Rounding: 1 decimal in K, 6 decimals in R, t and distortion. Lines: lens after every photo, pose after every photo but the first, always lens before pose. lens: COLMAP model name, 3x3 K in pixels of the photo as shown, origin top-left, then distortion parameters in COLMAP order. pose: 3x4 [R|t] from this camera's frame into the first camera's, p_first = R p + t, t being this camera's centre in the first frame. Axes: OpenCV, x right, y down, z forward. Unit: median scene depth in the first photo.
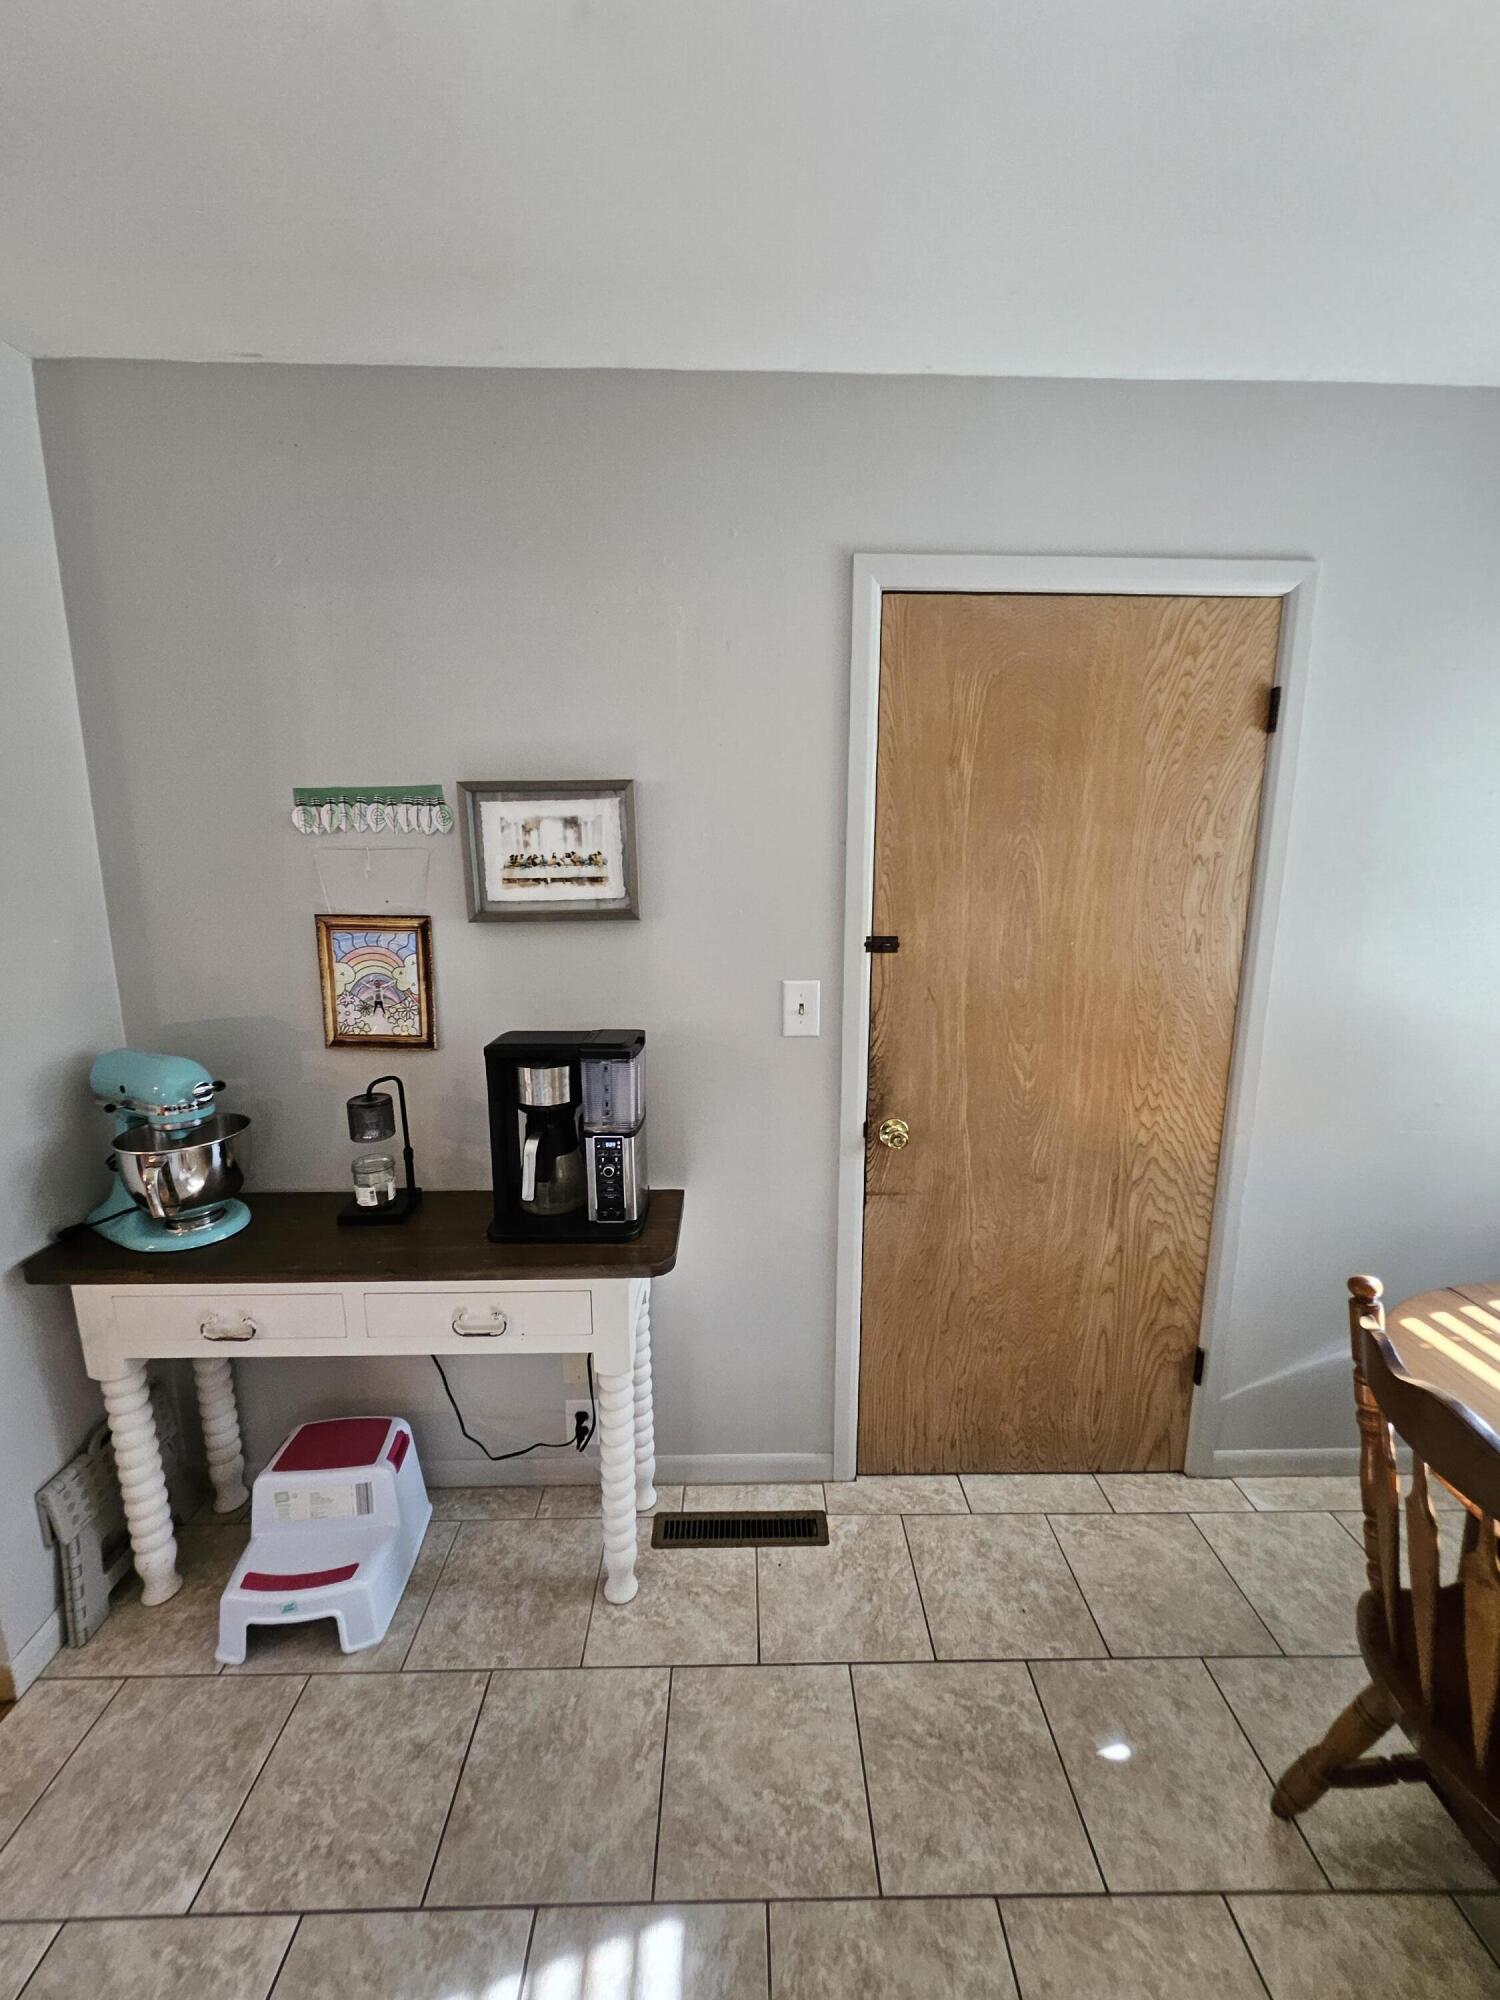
lens RADIAL K [[776.4, 0, 759.1], [0, 776.4, 996.2], [0, 0, 1]] dist [0.001254, 0.000074]
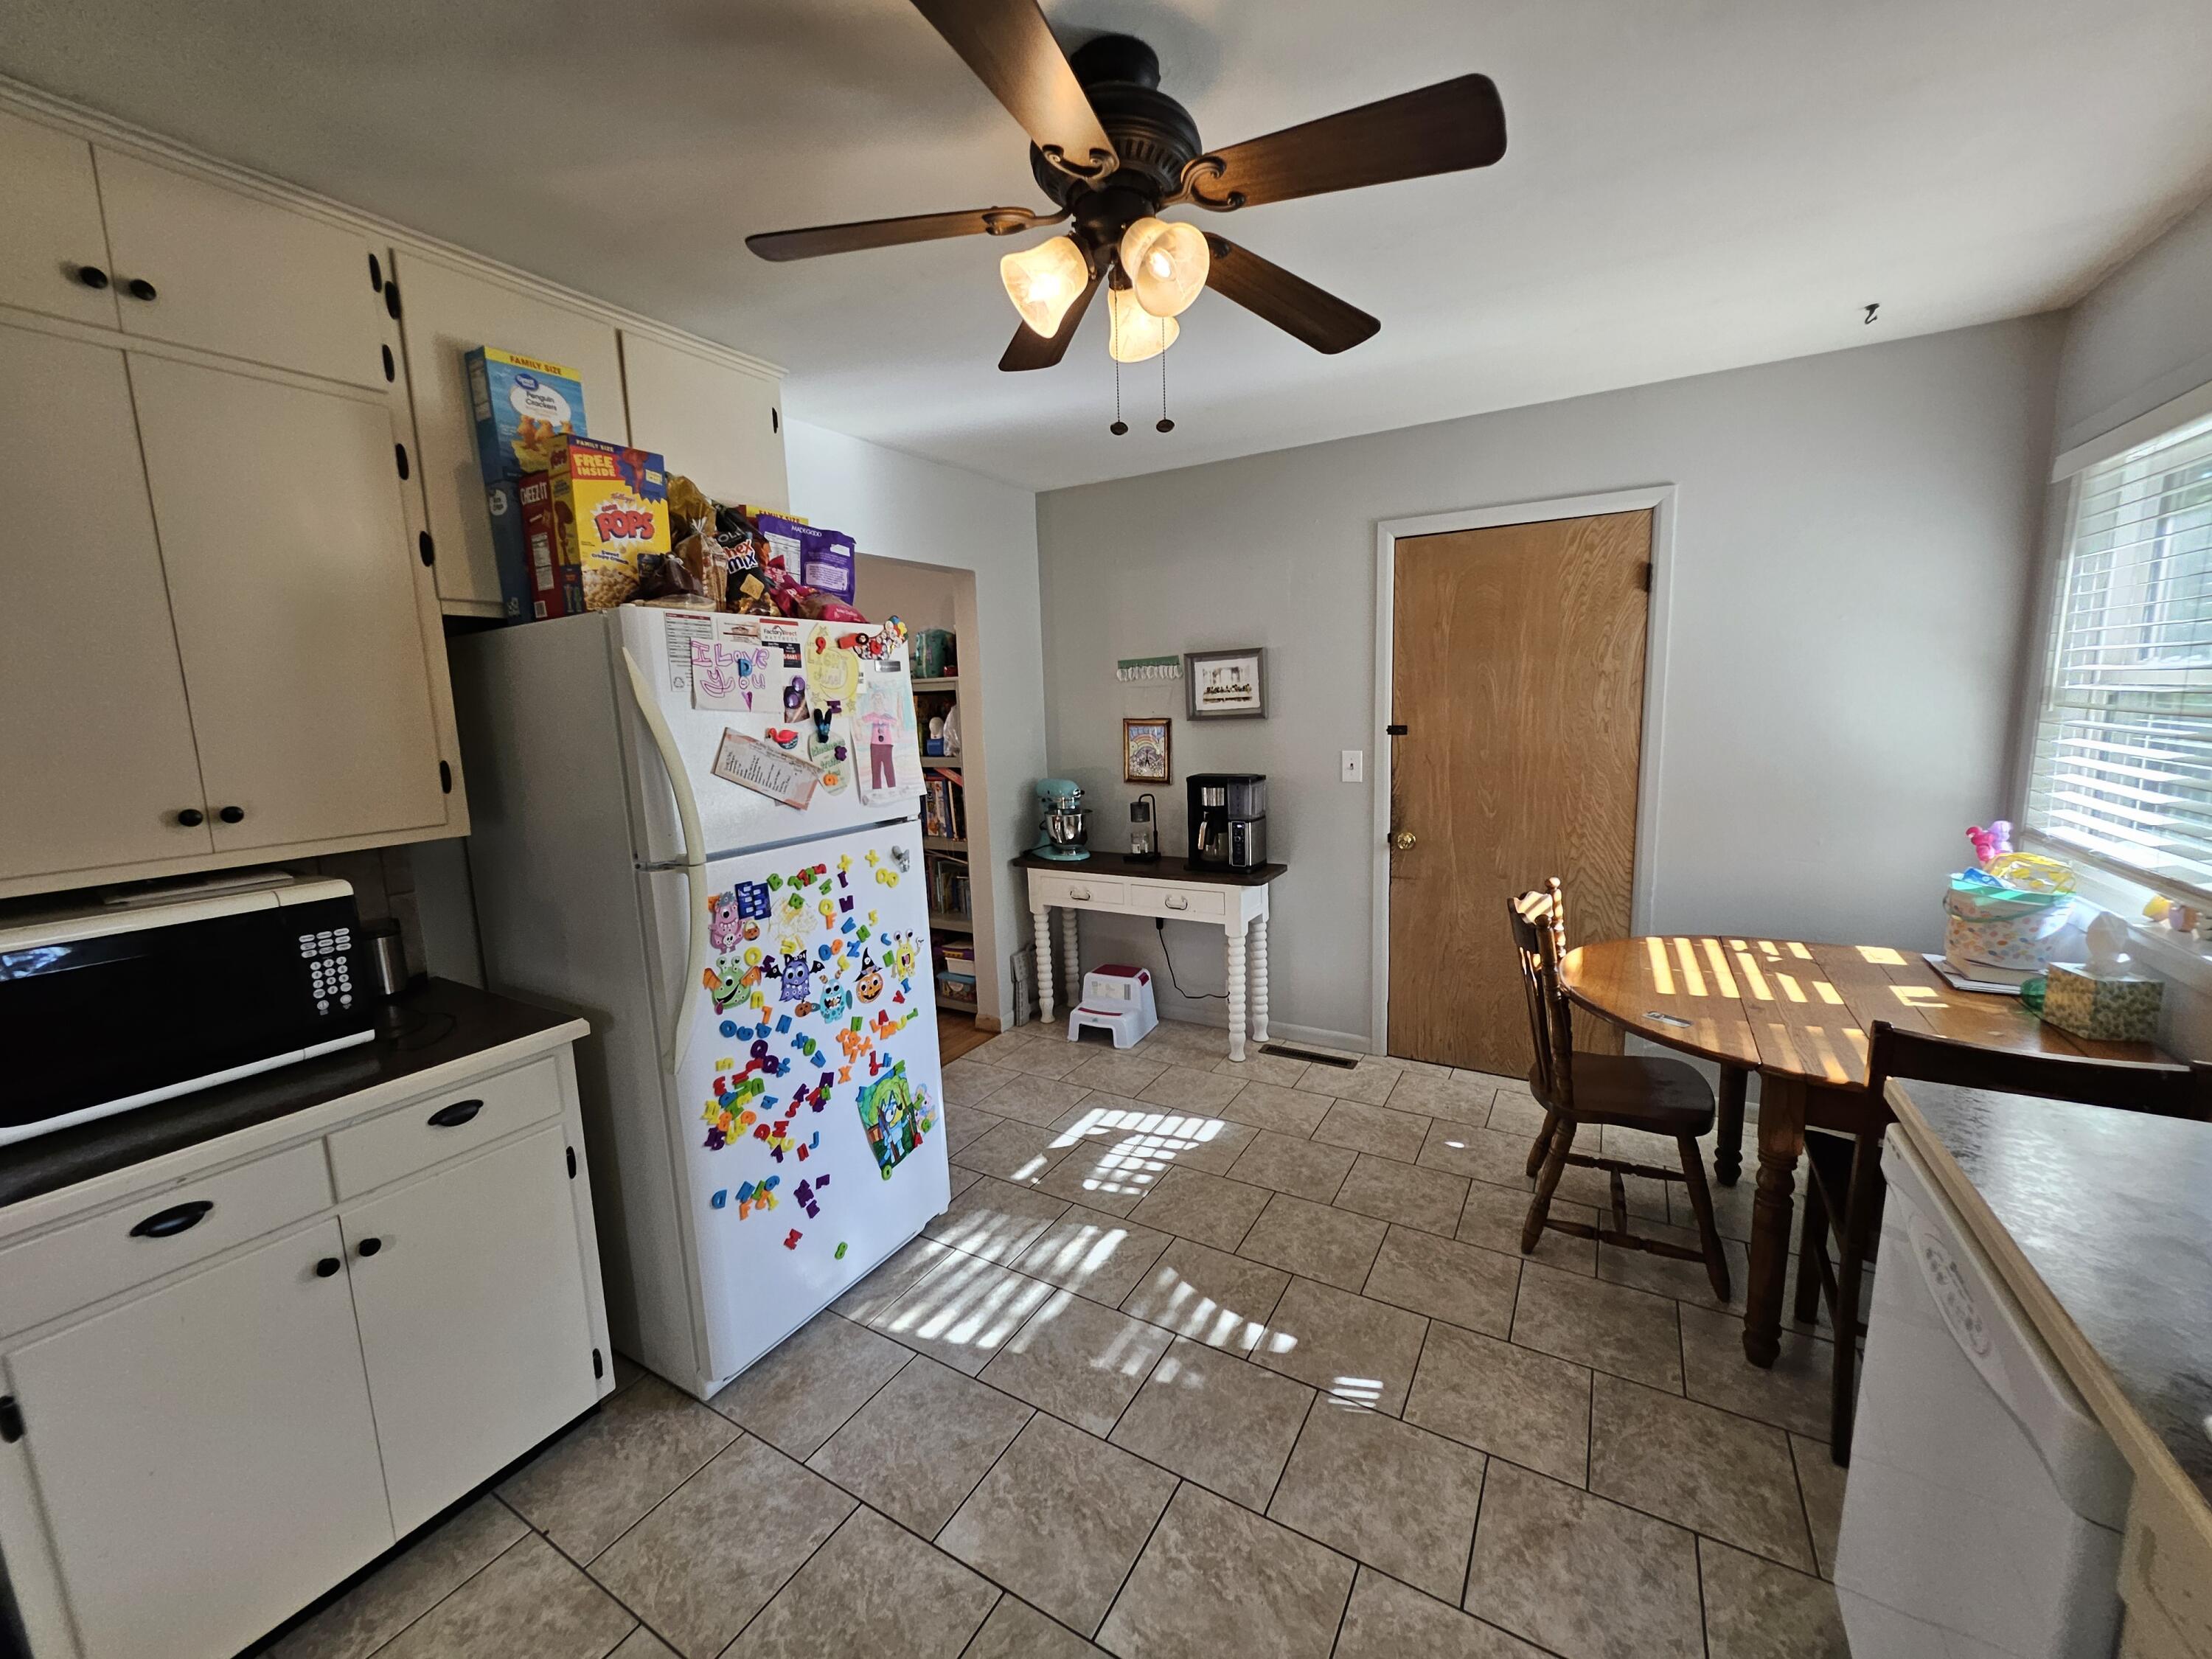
lens RADIAL K [[873.0, 0, 1106.0], [0, 873.0, 829.5], [0, 0, 1]] dist [0.001835, 0.000239]
pose [[0.848685, 0.047852, -0.526729, 0.670467], [-0.057685, 0.998332, -0.002248, 0.207989], [0.525743, 0.032292, 0.850030, -1.061053]]
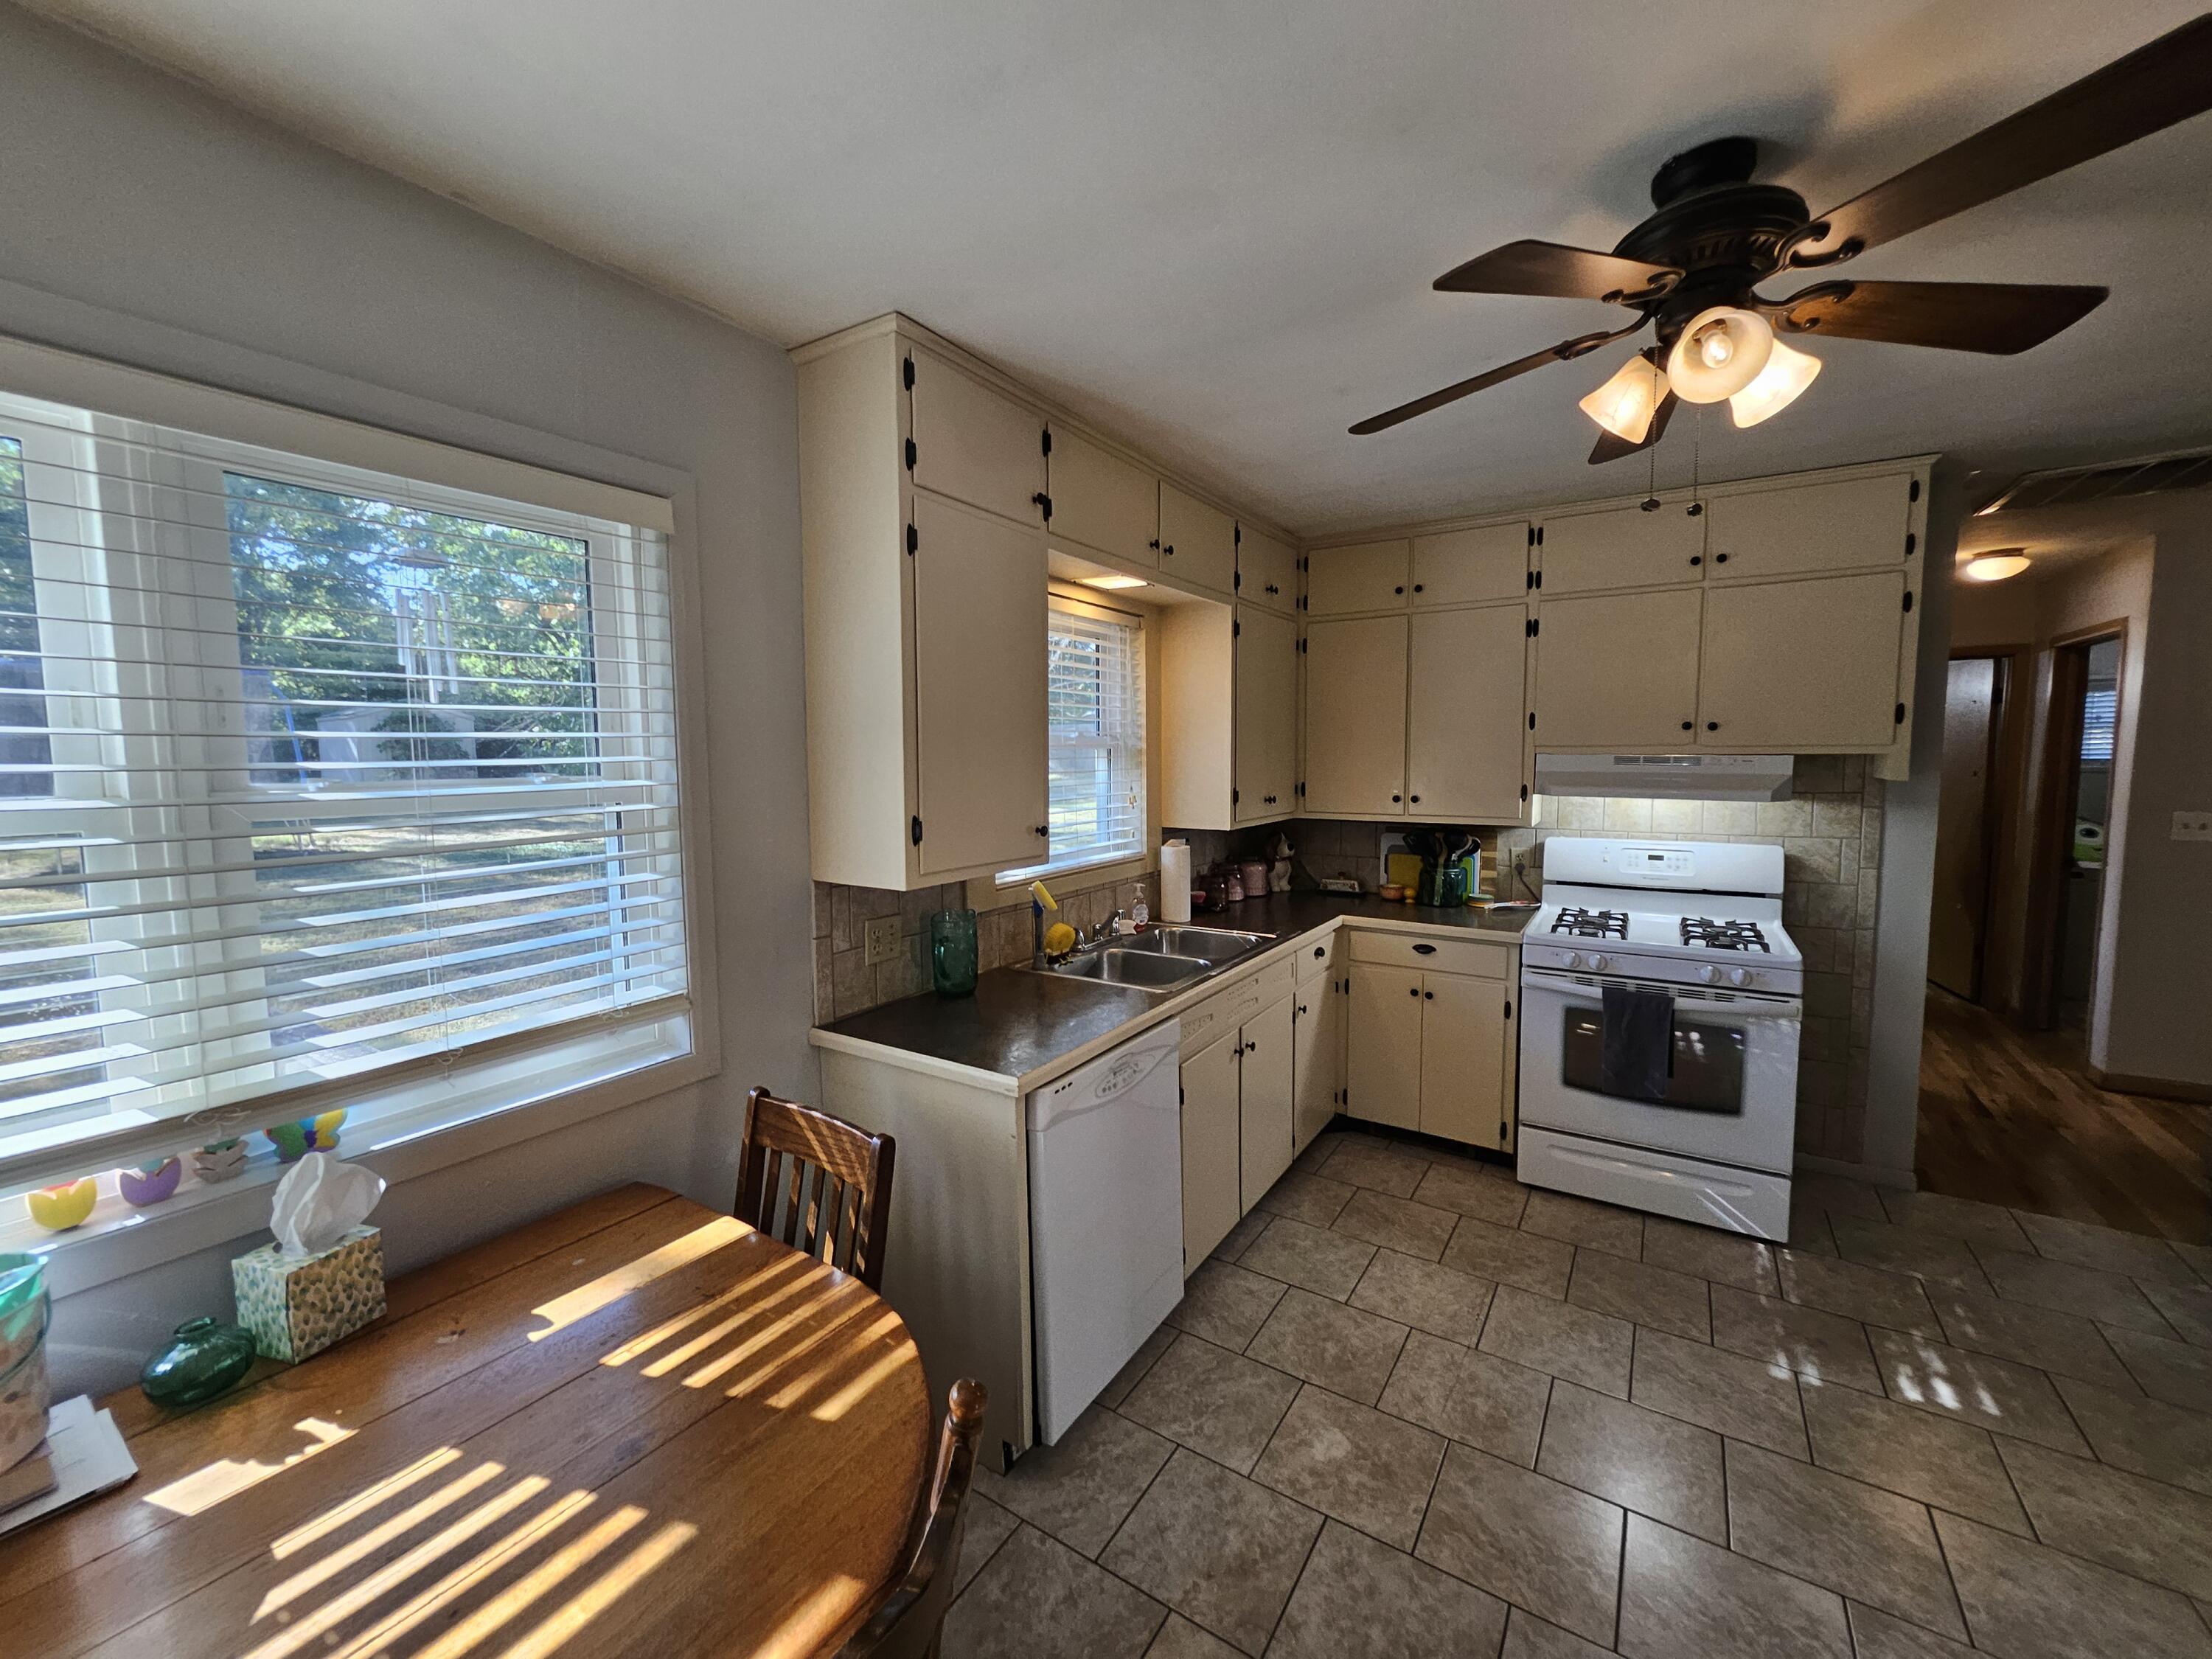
lens RADIAL K [[877.7, 0, 1124.0], [0, 877.7, 823.4], [0, 0, 1]] dist [0.007185, -0.000019]
pose [[-0.831006, -0.037486, 0.554999, 0.184097], [0.105081, 0.969184, 0.222801, -0.126579], [-0.546248, 0.243469, -0.801459, 0.702520]]
